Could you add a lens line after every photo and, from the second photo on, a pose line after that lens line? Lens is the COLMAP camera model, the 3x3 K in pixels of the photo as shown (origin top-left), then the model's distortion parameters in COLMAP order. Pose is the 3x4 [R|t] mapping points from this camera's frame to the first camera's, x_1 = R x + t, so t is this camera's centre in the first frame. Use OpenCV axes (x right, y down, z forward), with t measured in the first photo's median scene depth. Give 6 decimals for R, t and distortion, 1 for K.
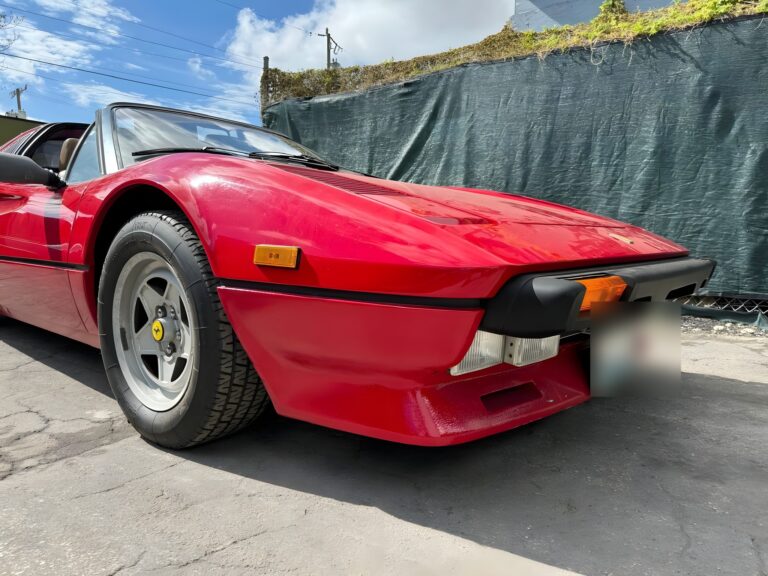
lens RADIAL K [[545.6, 0, 384.0], [0, 545.6, 288.0], [0, 0, 1]] dist [0.034657, -0.051917]
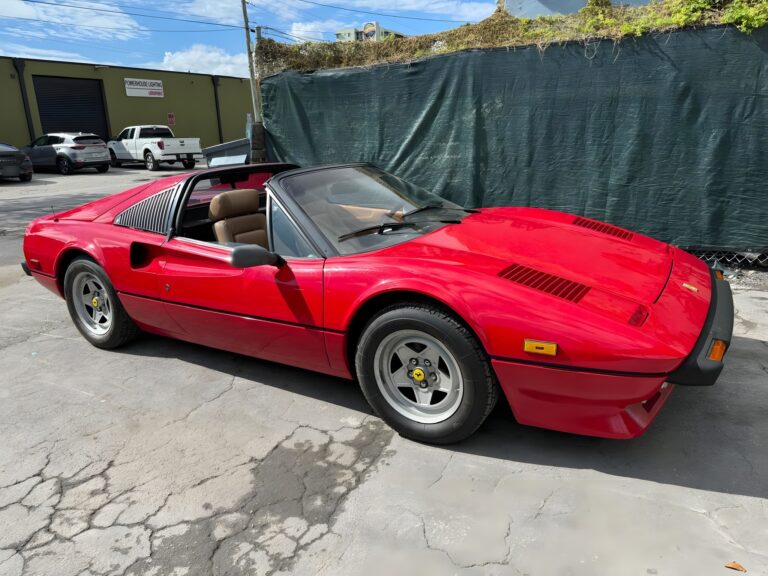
lens RADIAL K [[541.5, 0, 380.2], [0, 541.5, 285.9], [0, 0, 1]] dist [0.034373, -0.049244]
pose [[0.987061, -0.103204, 0.122718, -0.286529], [0.079855, 0.980065, 0.181925, -0.194361], [-0.139047, -0.169771, 0.975625, -0.192942]]
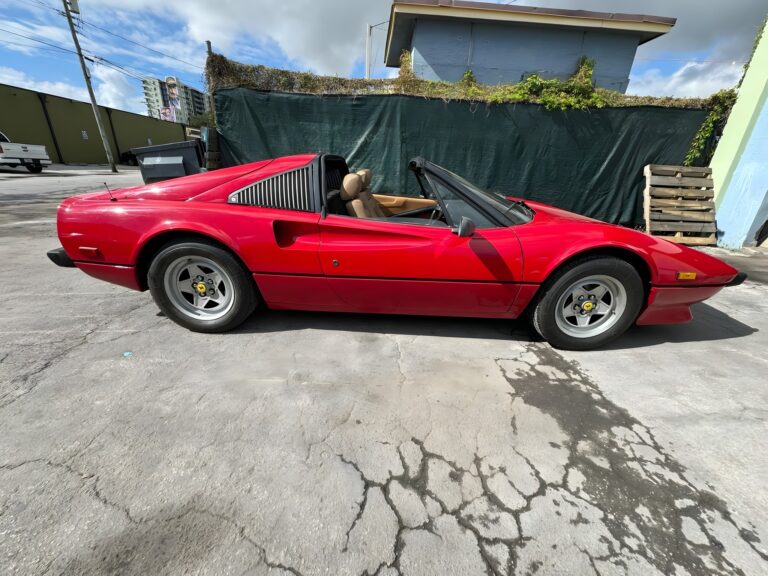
lens RADIAL K [[307.3, 0, 384.9], [0, 307.3, 285.9], [0, 0, 1]] dist [-0.002547, -0.000339]
pose [[0.774921, -0.224270, 0.590932, -0.751878], [0.041274, 0.950893, 0.306757, -0.178181], [-0.630709, -0.213322, 0.746123, 0.249387]]
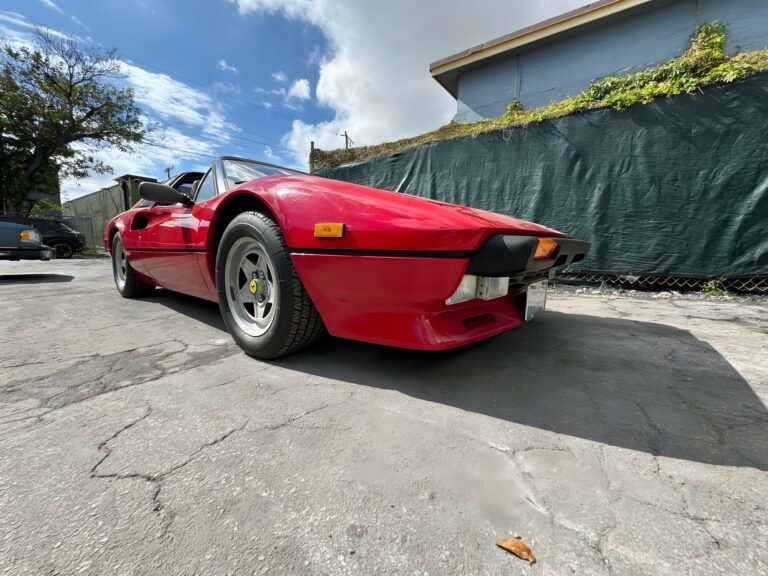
lens RADIAL K [[307.3, 0, 384.9], [0, 307.3, 285.9], [0, 0, 1]] dist [-0.002547, -0.000339]
pose [[0.999735, -0.015584, 0.016931, -0.018414], [0.015244, 0.999683, 0.020031, 0.026636], [-0.017238, -0.019768, 0.999656, 0.040554]]
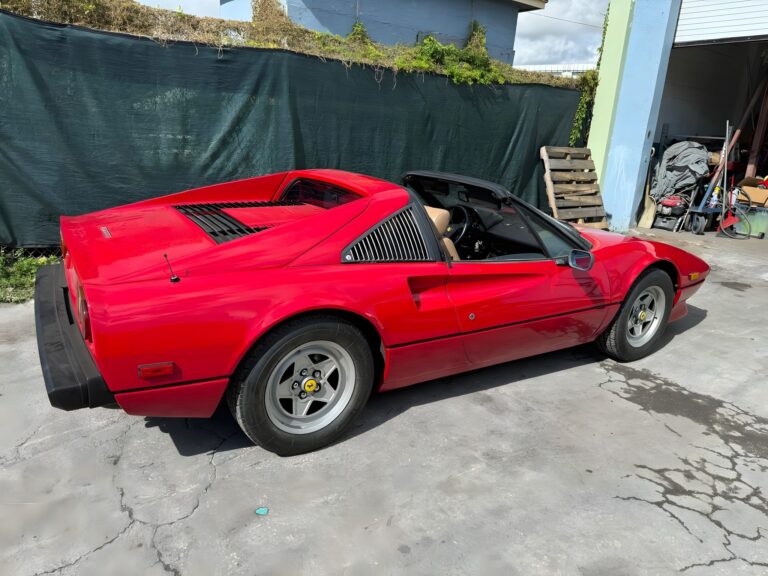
lens RADIAL K [[537.1, 0, 384.0], [0, 537.1, 288.0], [0, 0, 1]] dist [0.032884, -0.056026]
pose [[0.305787, -0.280492, 0.909845, -1.214613], [0.038609, 0.958487, 0.282512, -0.317066], [-0.951317, -0.051260, 0.303922, 0.572576]]
